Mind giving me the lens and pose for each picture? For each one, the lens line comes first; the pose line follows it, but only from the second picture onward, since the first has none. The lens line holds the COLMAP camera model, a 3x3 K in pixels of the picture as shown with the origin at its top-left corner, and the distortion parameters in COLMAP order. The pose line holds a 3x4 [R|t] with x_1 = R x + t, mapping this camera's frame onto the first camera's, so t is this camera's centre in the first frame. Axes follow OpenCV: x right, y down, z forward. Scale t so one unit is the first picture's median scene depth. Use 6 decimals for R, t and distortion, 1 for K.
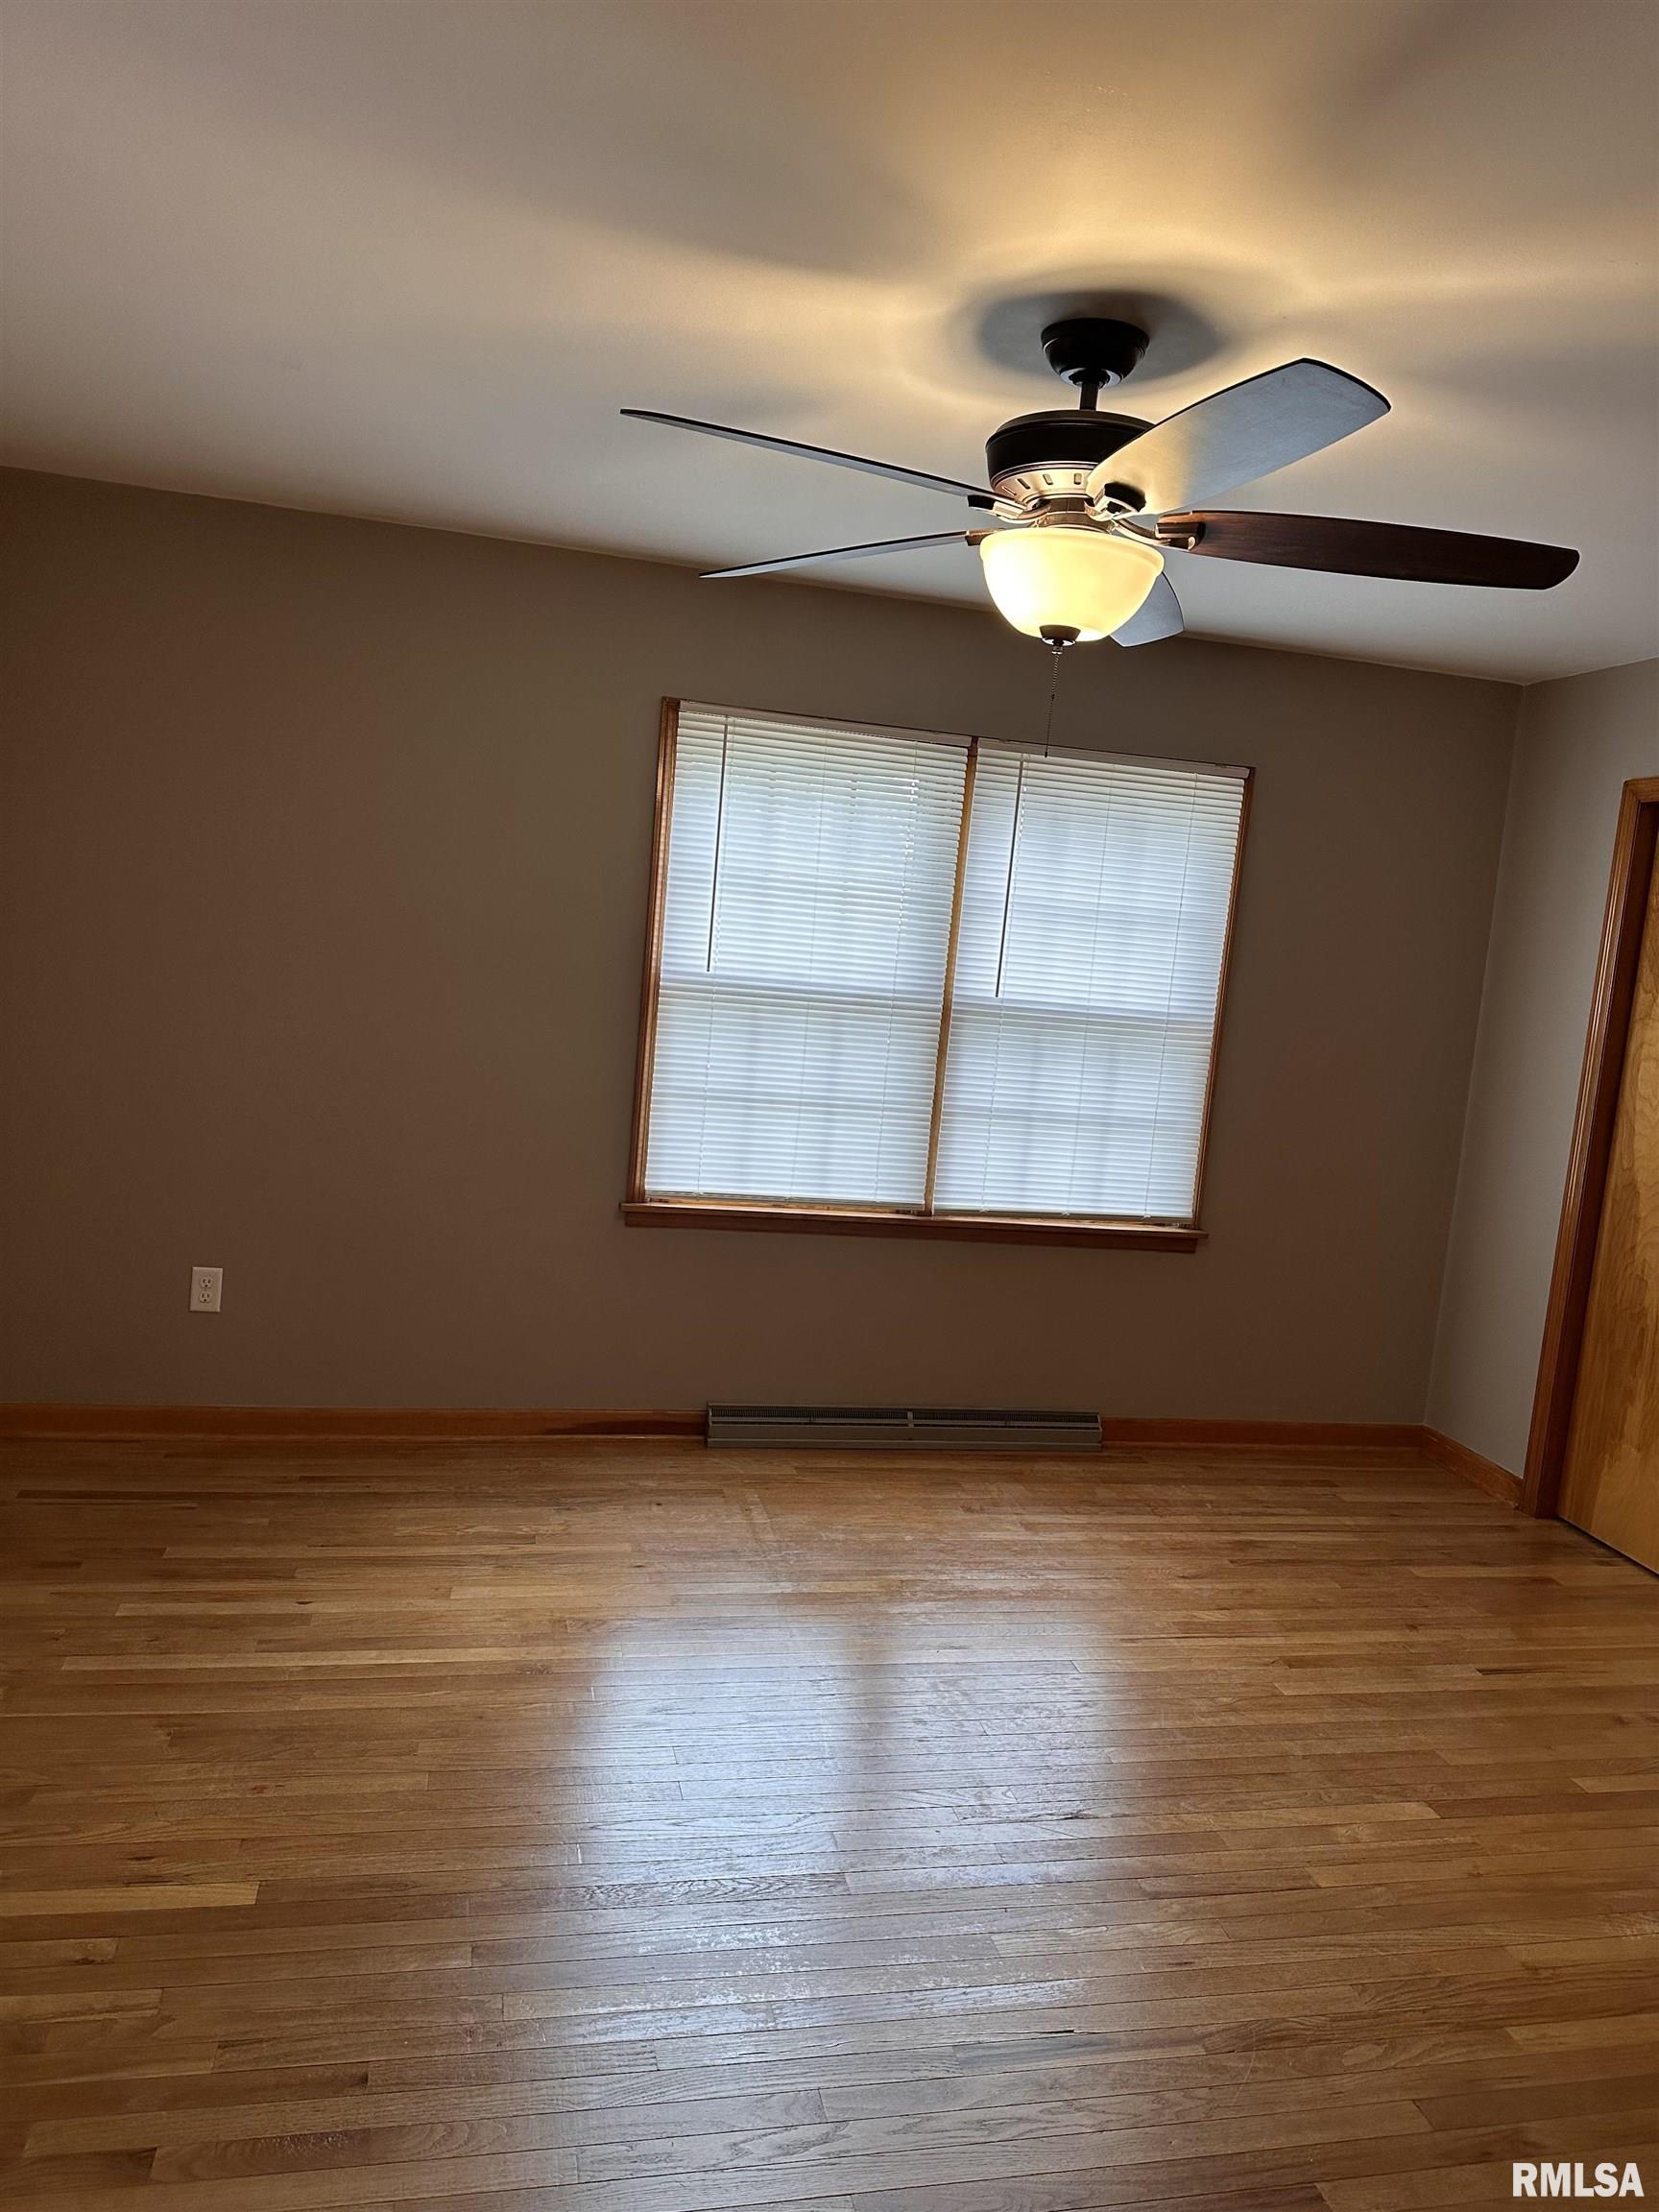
lens RADIAL K [[1549.0, 0, 832.5], [0, 1549.0, 1092.2], [0, 0, 1]] dist [0.112825, -0.072944]
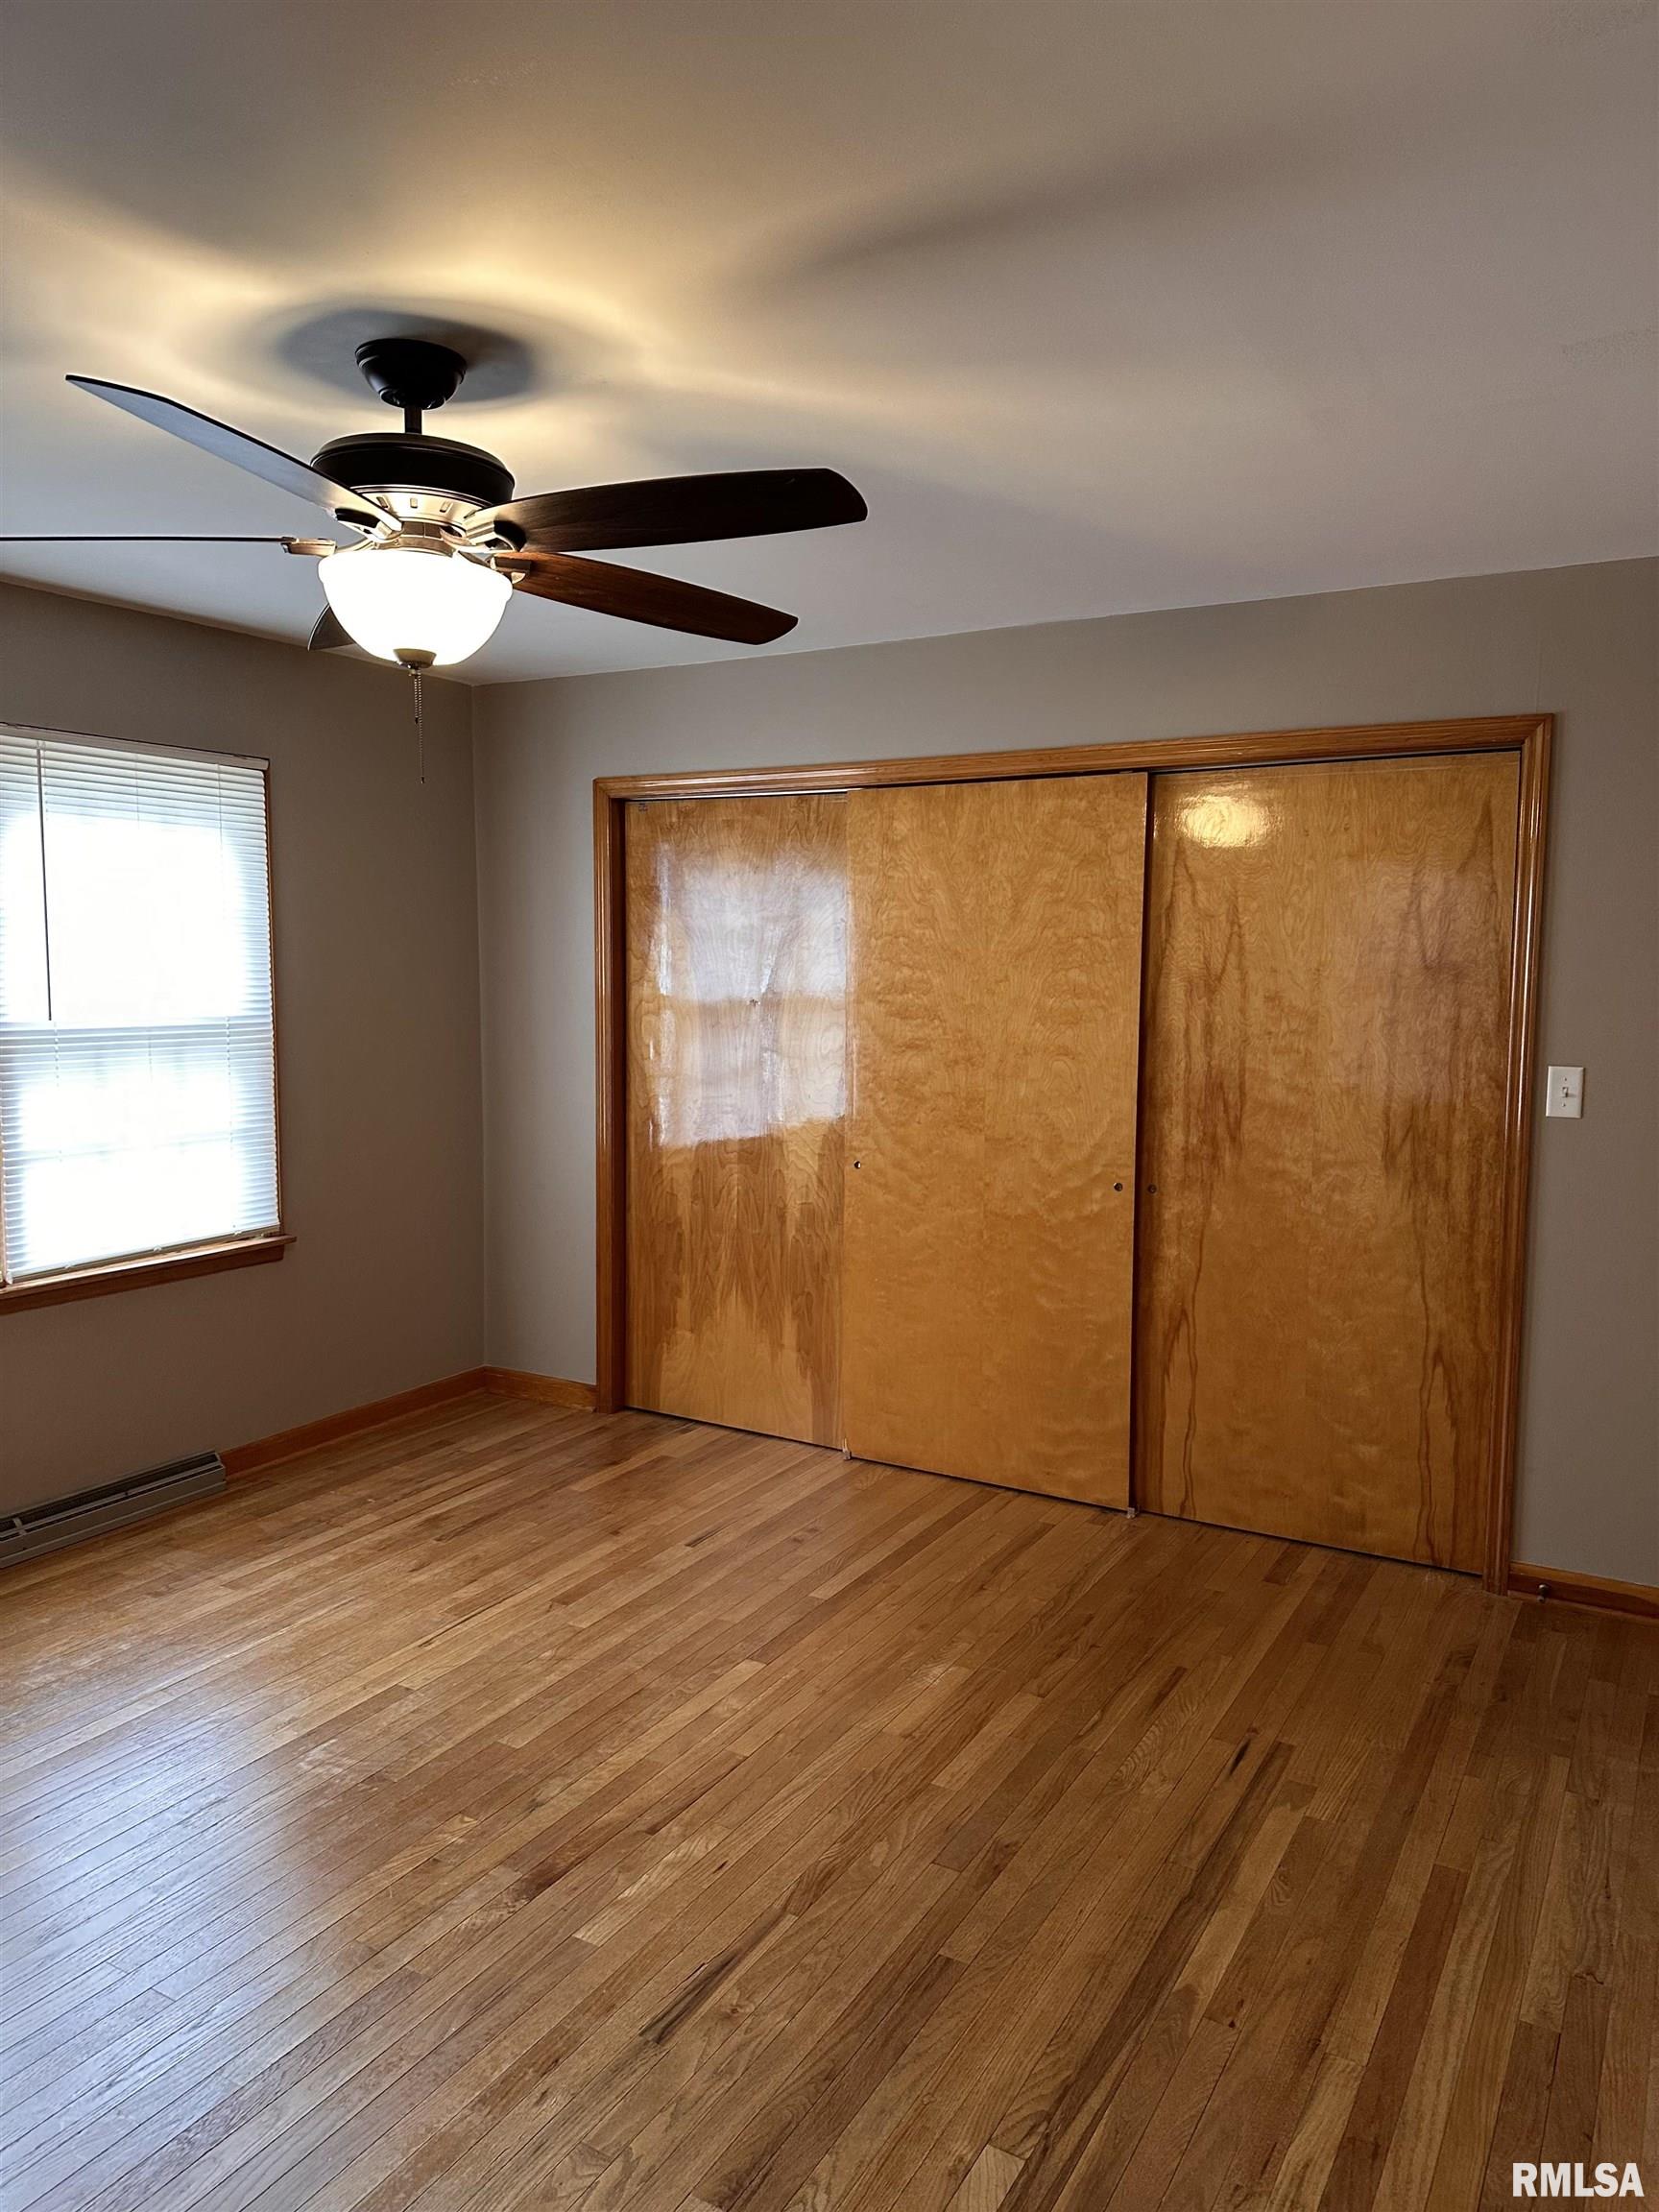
lens RADIAL K [[1598.3, 0, 717.3], [0, 1598.3, 1111.1], [0, 0, 1]] dist [0.191643, -0.283234]
pose [[0.711690, -0.158397, 0.684403, -0.292643], [0.133151, 0.987004, 0.089971, -0.050498], [-0.689759, 0.027098, 0.723531, 0.088440]]
